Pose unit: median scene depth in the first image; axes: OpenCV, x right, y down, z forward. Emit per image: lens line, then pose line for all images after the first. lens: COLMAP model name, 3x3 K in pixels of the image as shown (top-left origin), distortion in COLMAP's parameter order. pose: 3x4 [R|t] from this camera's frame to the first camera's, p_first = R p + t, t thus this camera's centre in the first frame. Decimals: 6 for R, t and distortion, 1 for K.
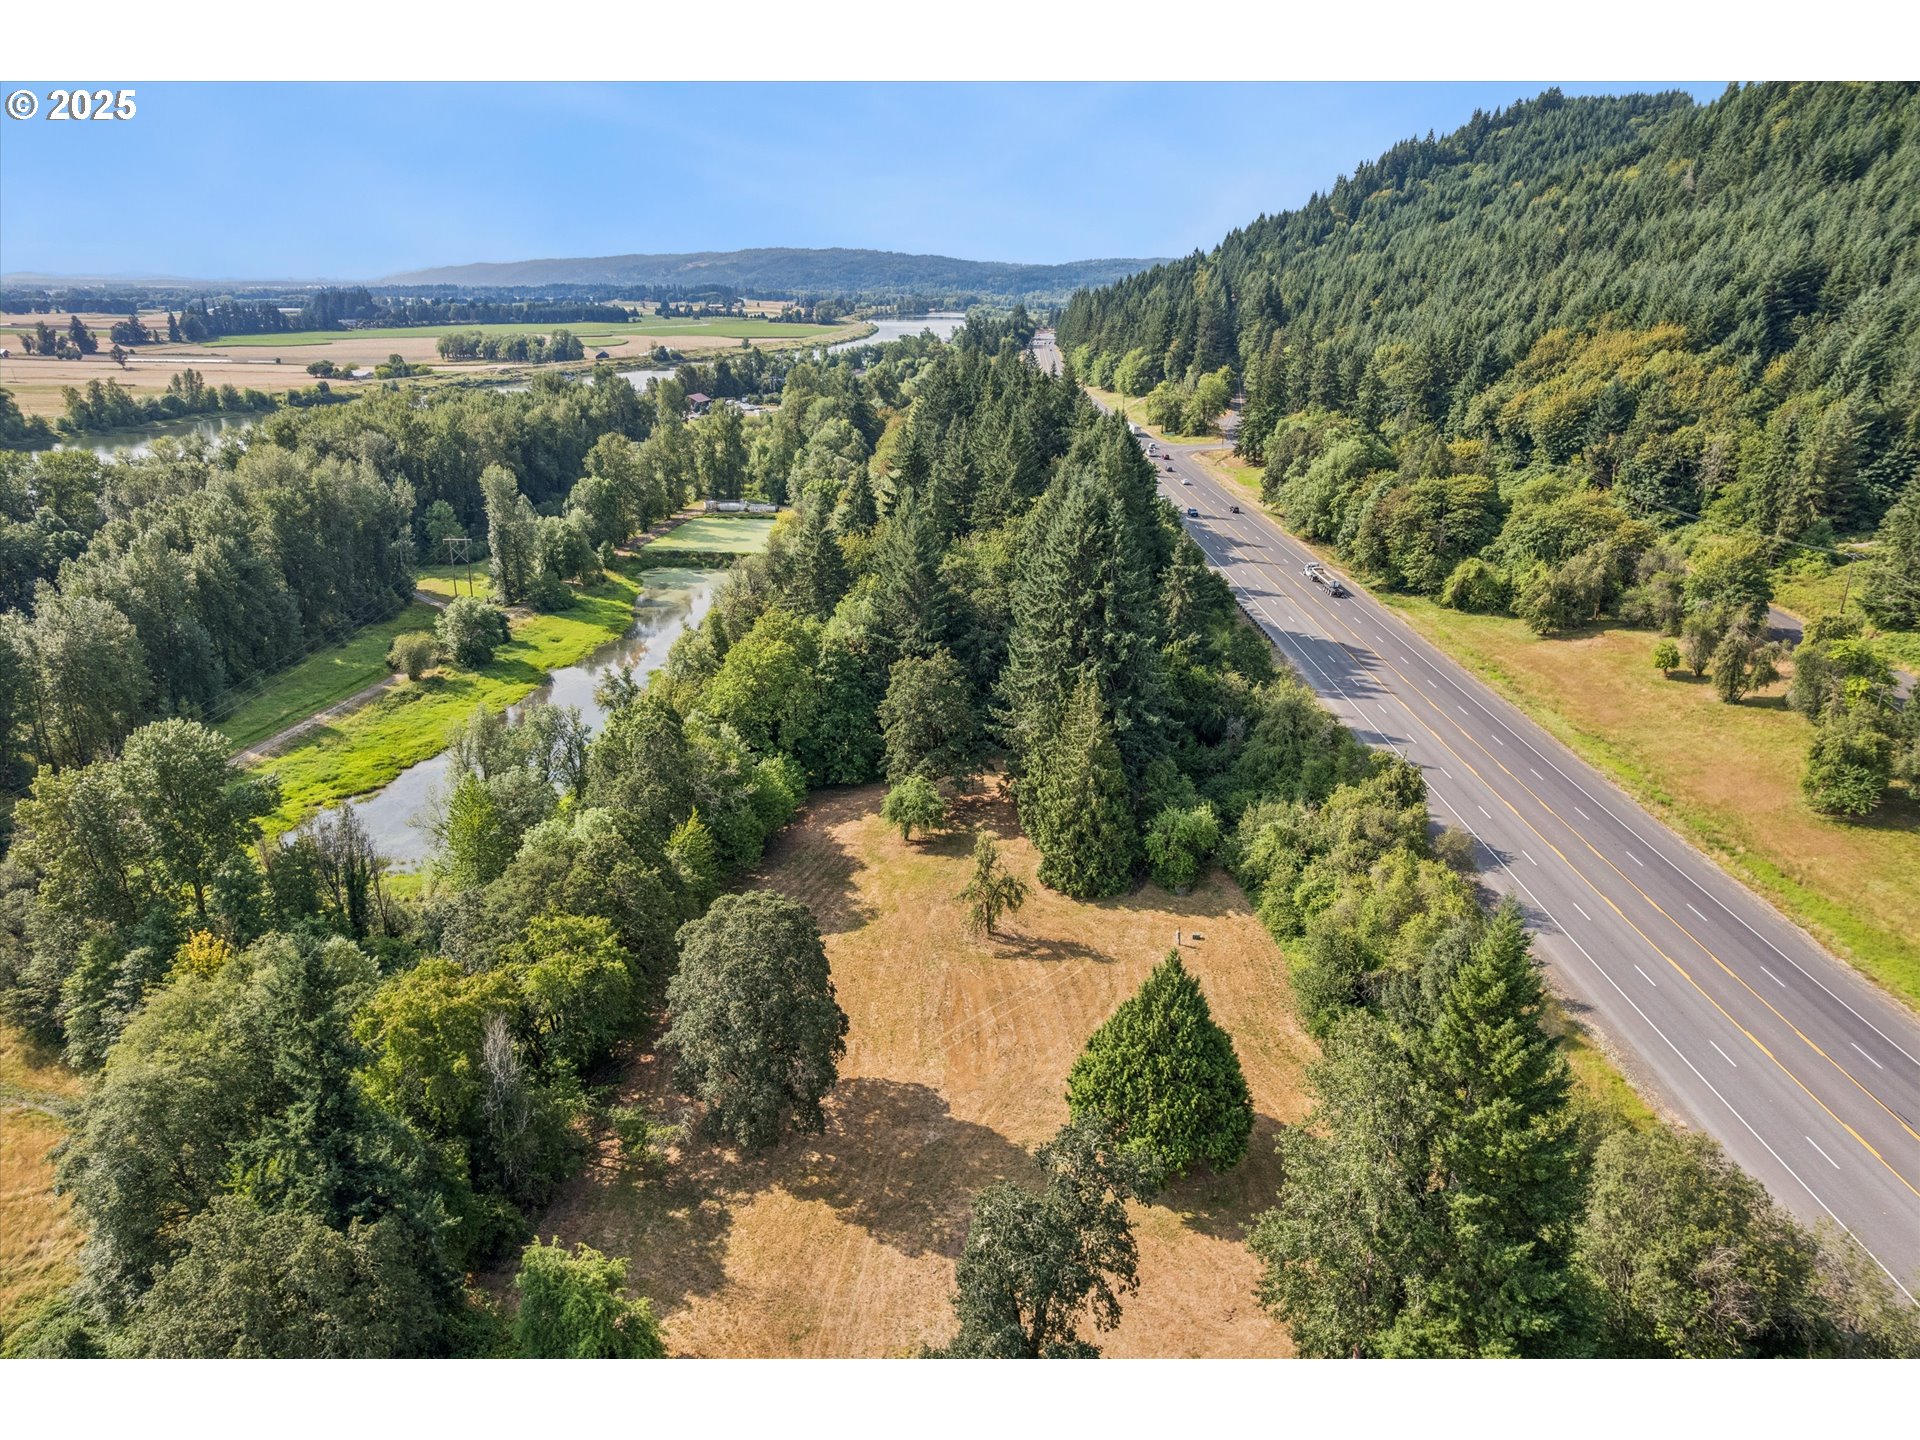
lens RADIAL K [[1228.1, 0, 950.9], [0, 1228.1, 715.7], [0, 0, 1]] dist [-0.080637, 0.074742]
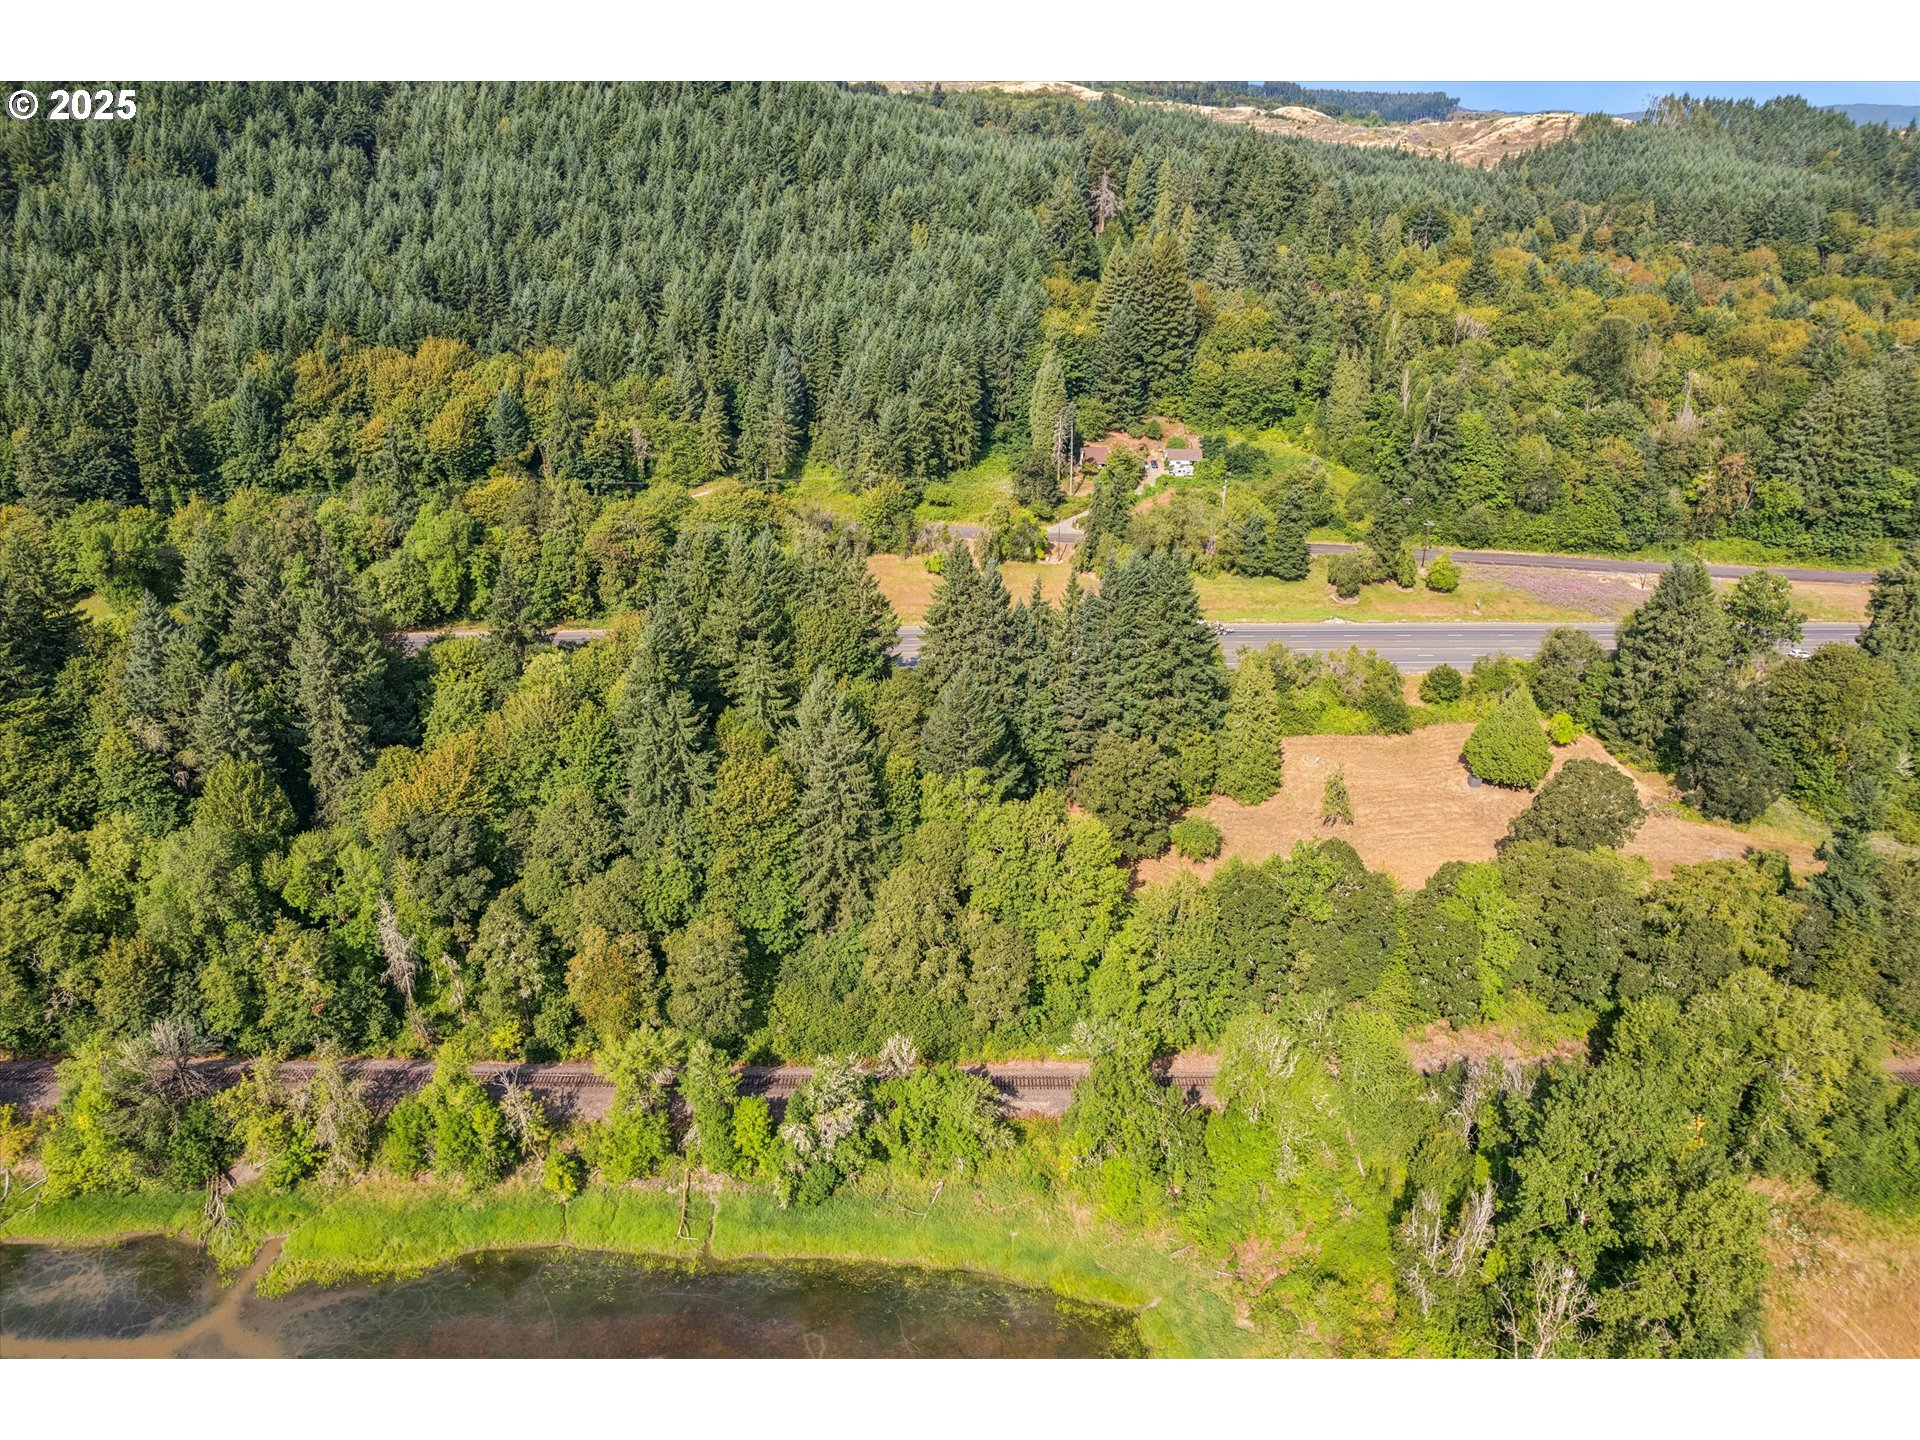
lens RADIAL K [[1228.1, 0, 950.9], [0, 1228.1, 715.7], [0, 0, 1]] dist [-0.080637, 0.074742]
pose [[-0.057966, -0.417542, 0.906807, -0.811624], [0.331487, 0.848749, 0.411998, -0.461640], [-0.941678, 0.324476, 0.089211, 0.791281]]
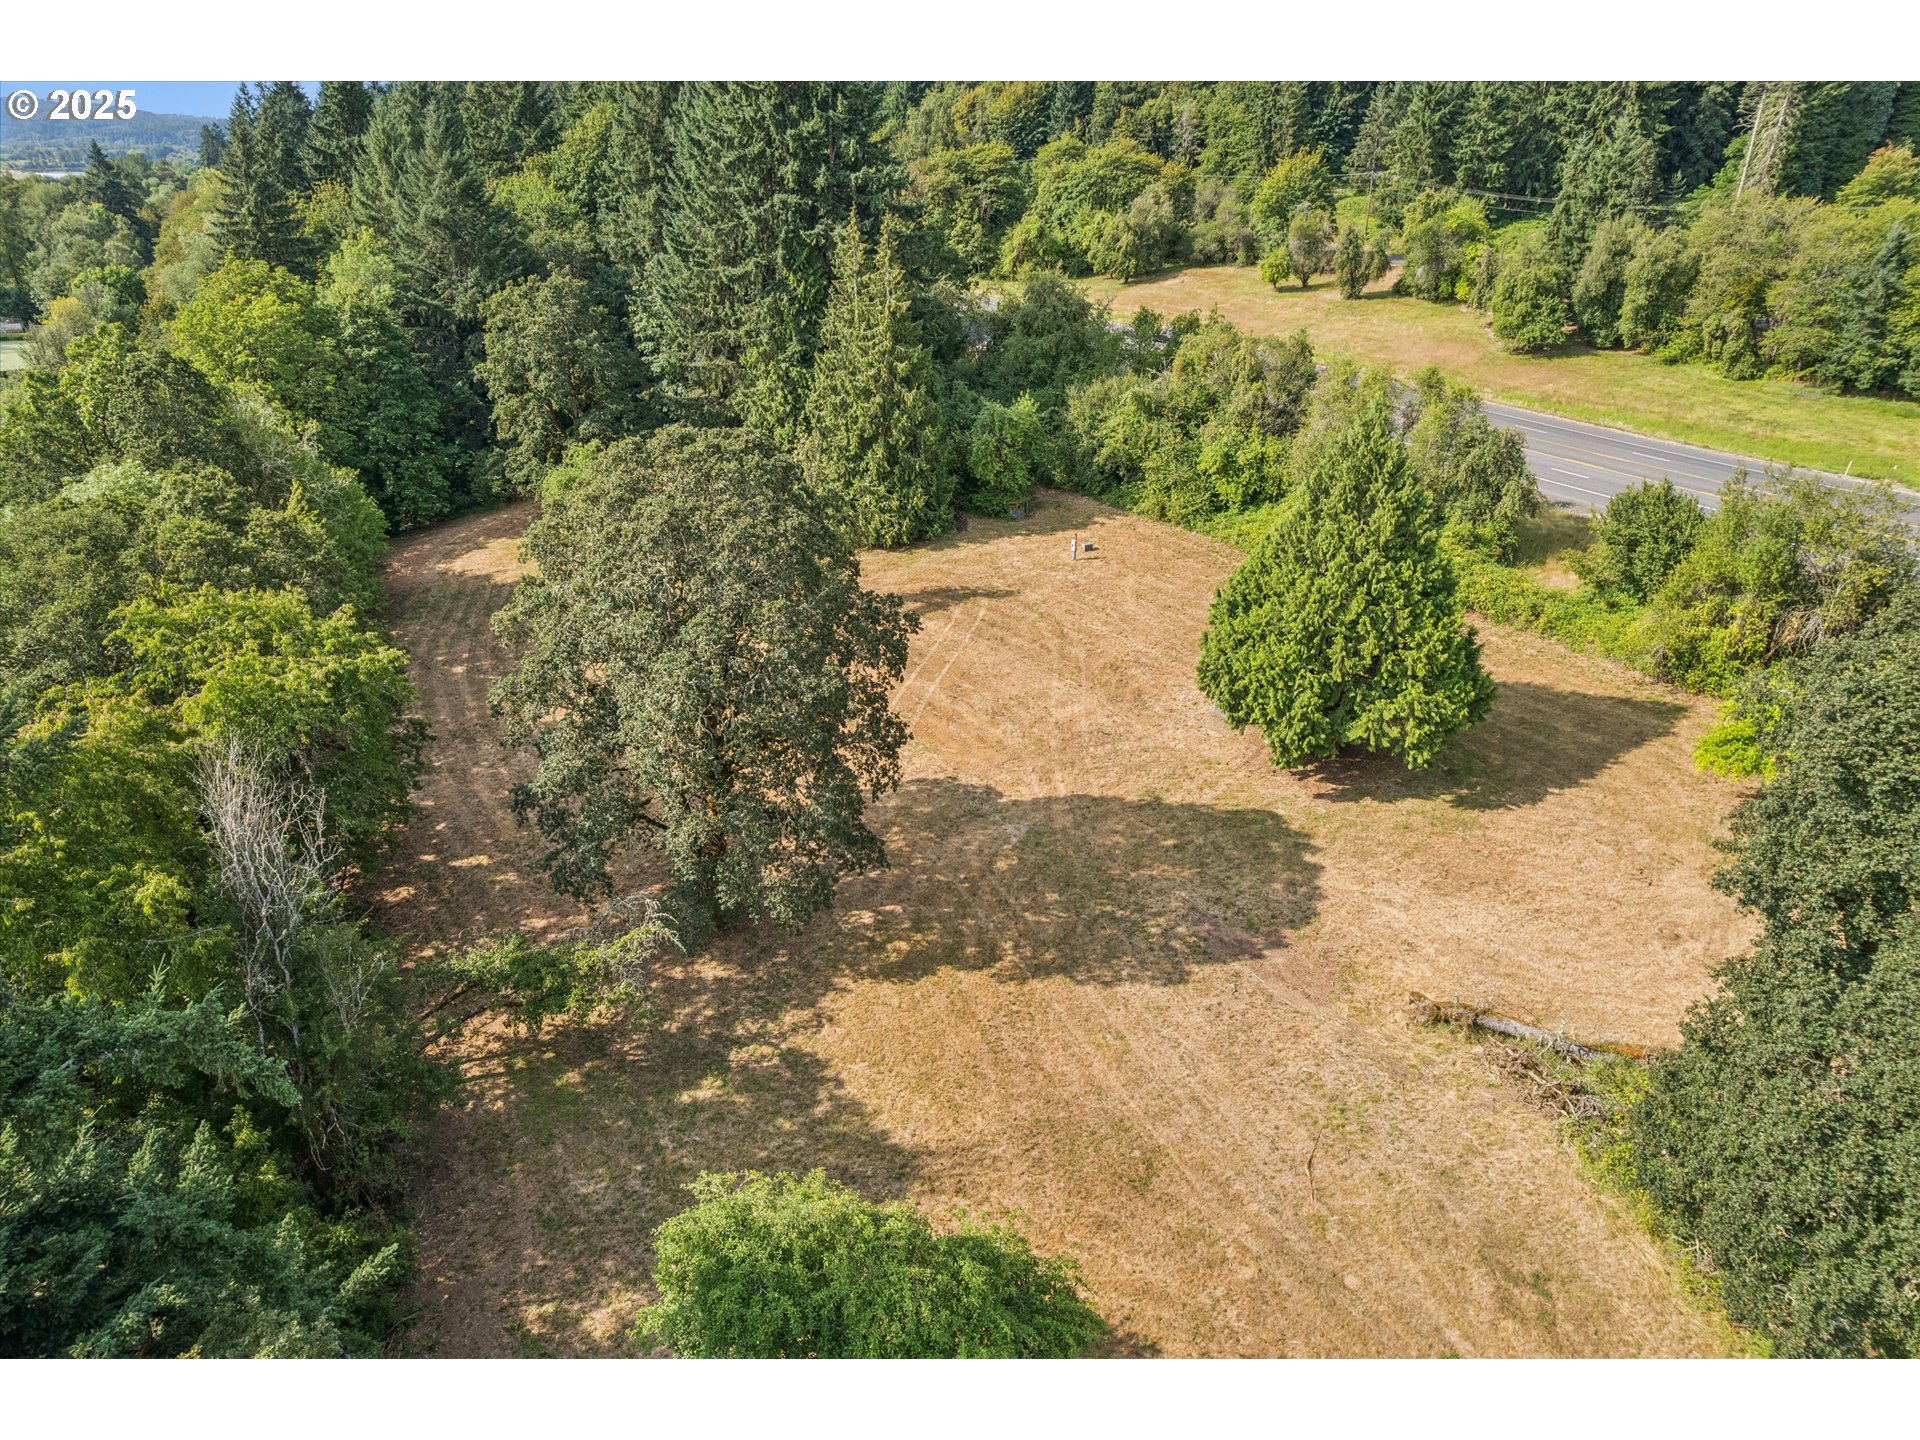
lens RADIAL K [[1228.1, 0, 950.9], [0, 1228.1, 715.7], [0, 0, 1]] dist [-0.080637, 0.074742]
pose [[0.848123, -0.229413, 0.477554, -0.151289], [0.179283, 0.972484, 0.148772, 0.094555], [-0.498543, -0.040560, 0.865915, 0.240402]]
